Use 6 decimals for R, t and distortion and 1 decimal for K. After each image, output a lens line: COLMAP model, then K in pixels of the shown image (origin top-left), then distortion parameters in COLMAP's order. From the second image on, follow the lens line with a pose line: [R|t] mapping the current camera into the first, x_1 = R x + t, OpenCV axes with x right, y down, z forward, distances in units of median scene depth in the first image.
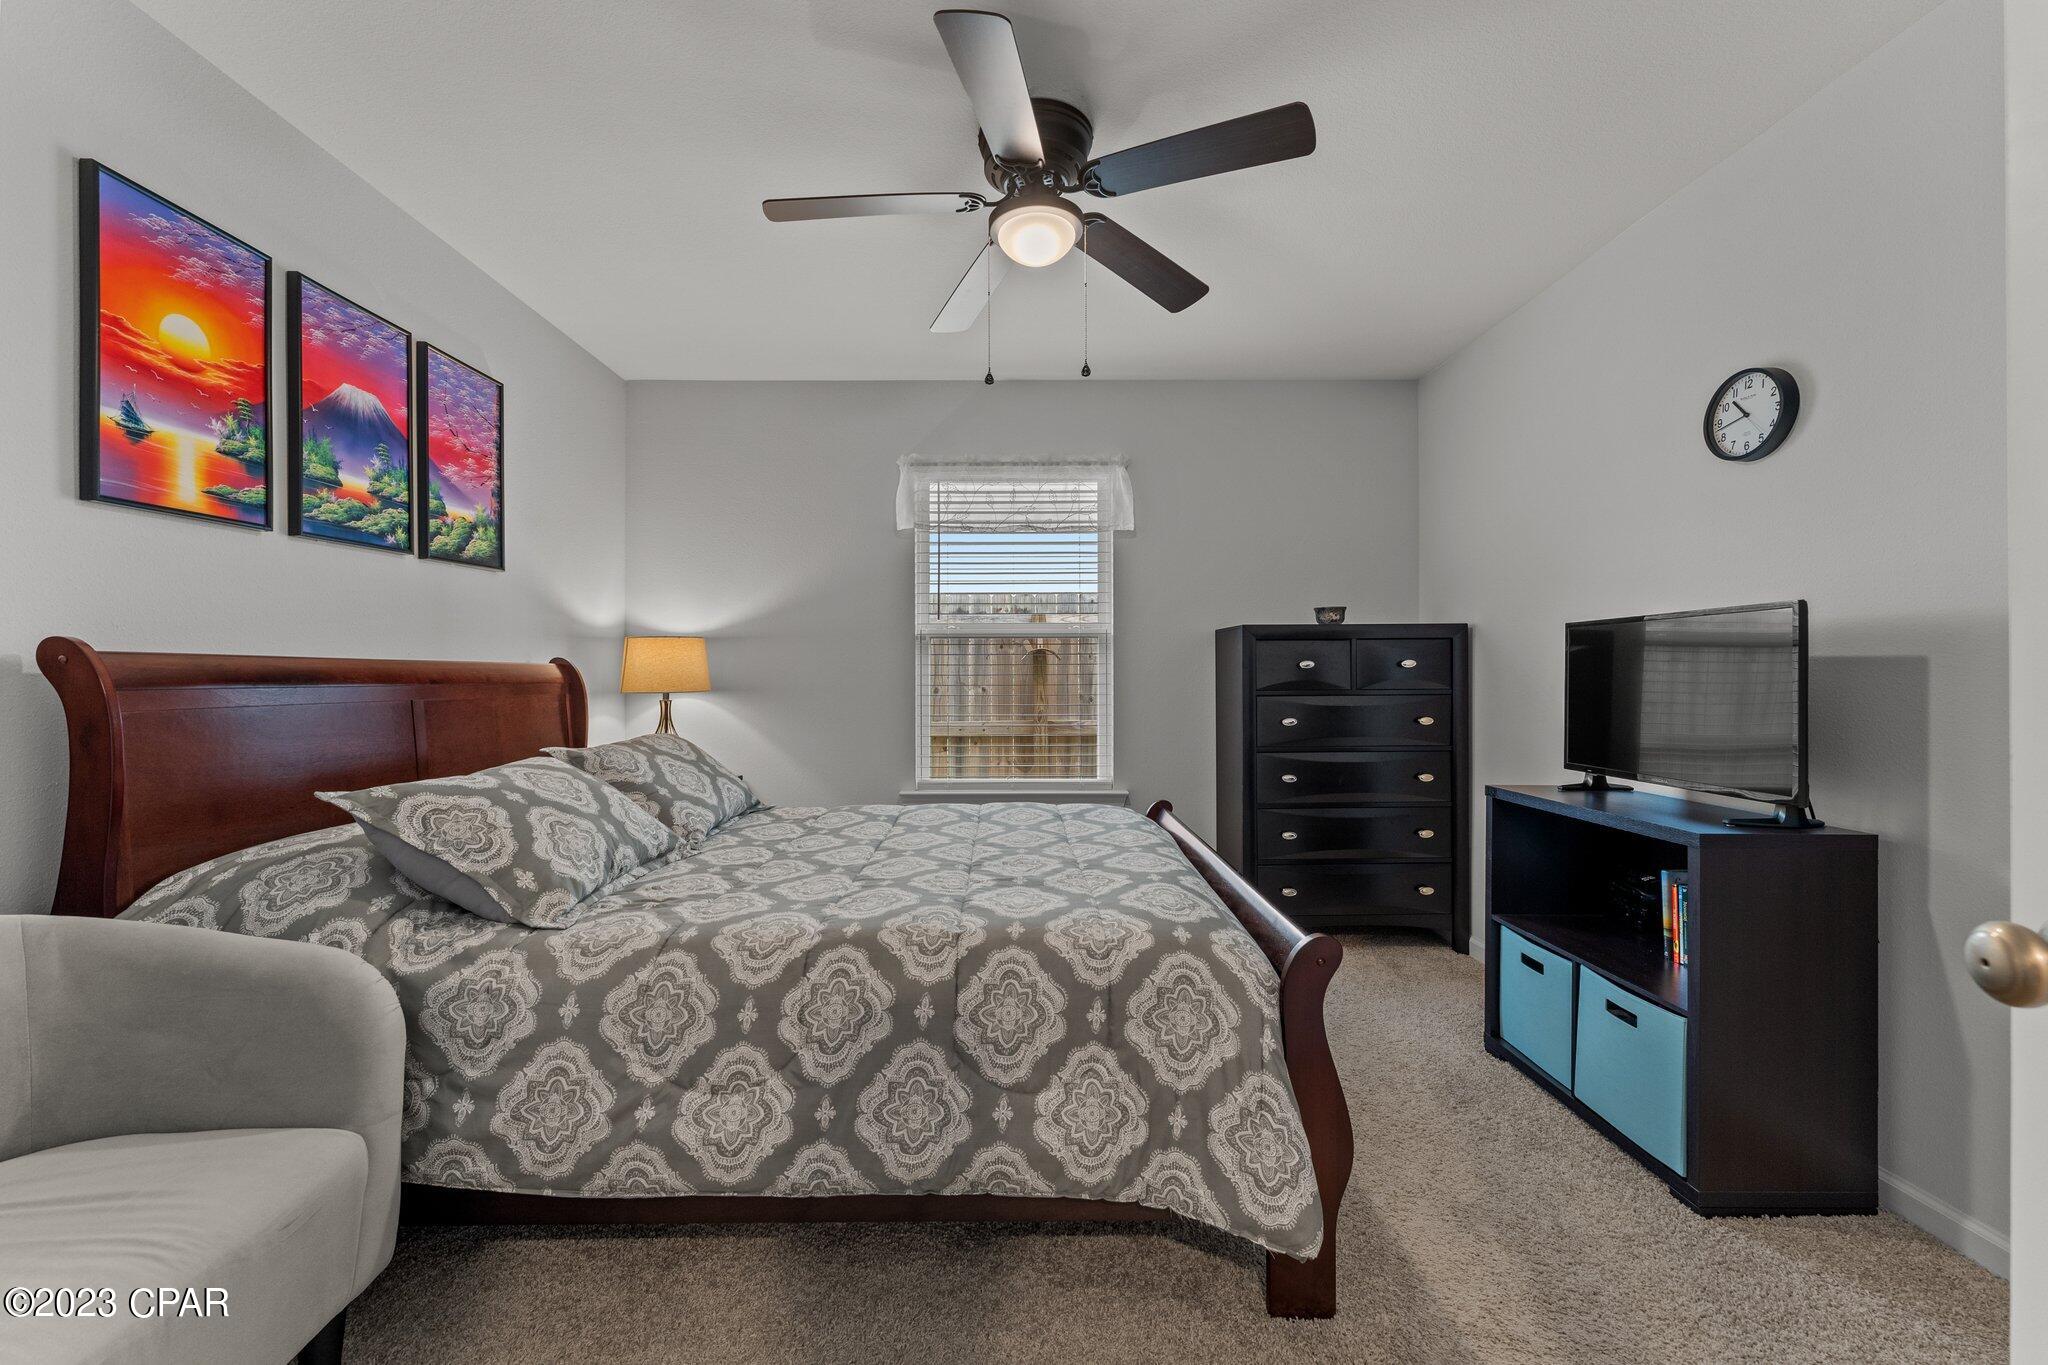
lens RADIAL K [[820.5, 0, 1019.7], [0, 820.5, 670.1], [0, 0, 1]] dist [0.003935, -0.000196]
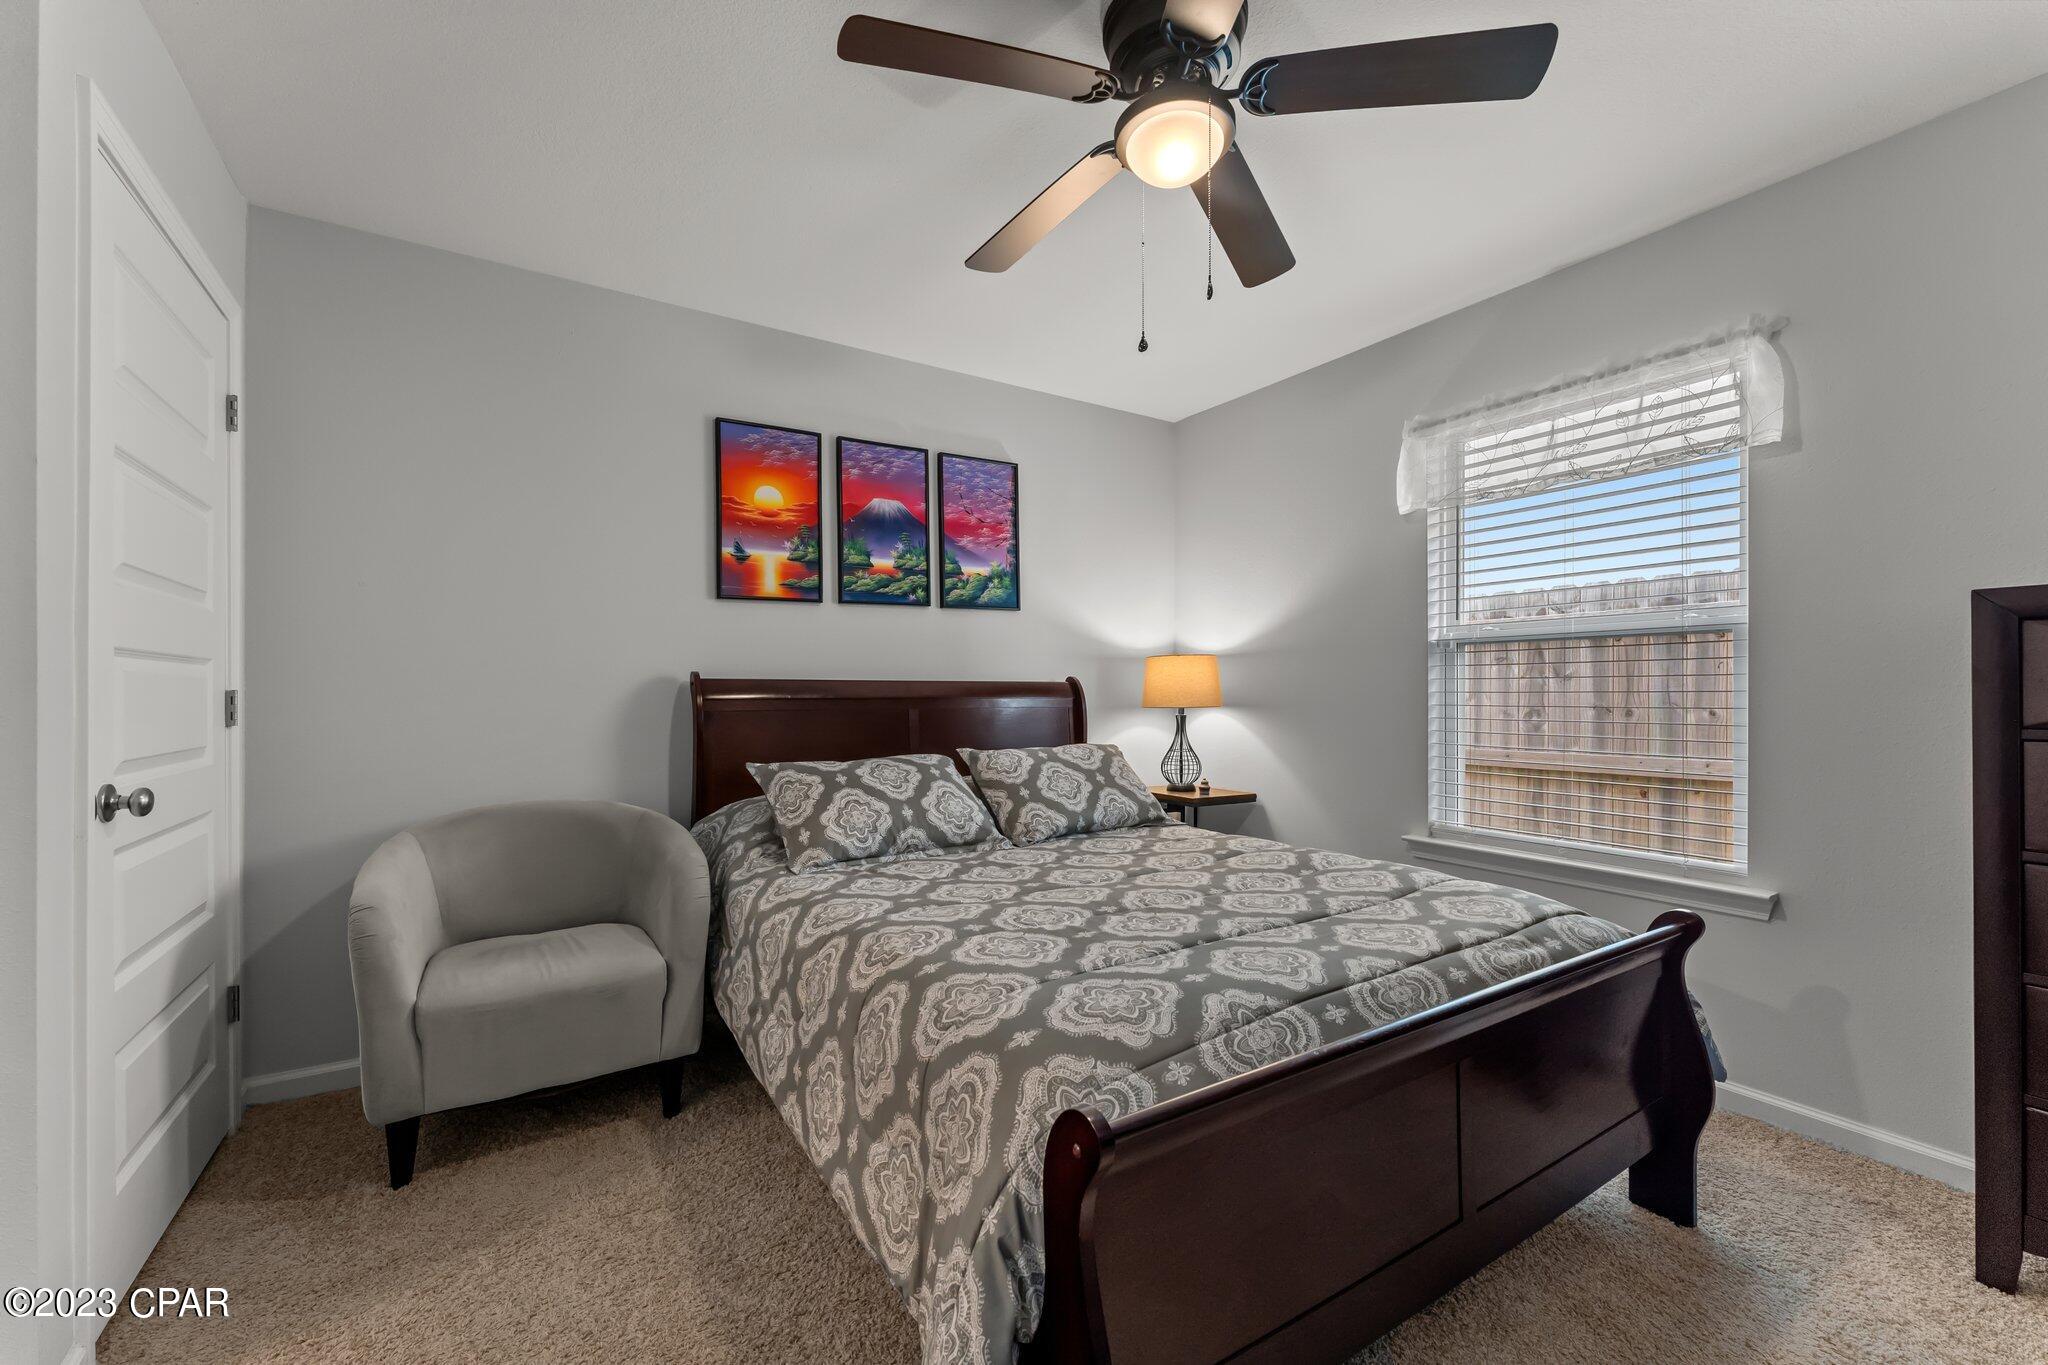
lens RADIAL K [[820.5, 0, 1023.3], [0, 820.5, 691.8], [0, 0, 1]] dist [0.003935, -0.000196]
pose [[0.530007, 0.004901, -0.847979, 0.525334], [0.003078, 0.999966, 0.007703, -0.003420], [0.847988, -0.006693, 0.529974, 0.373480]]
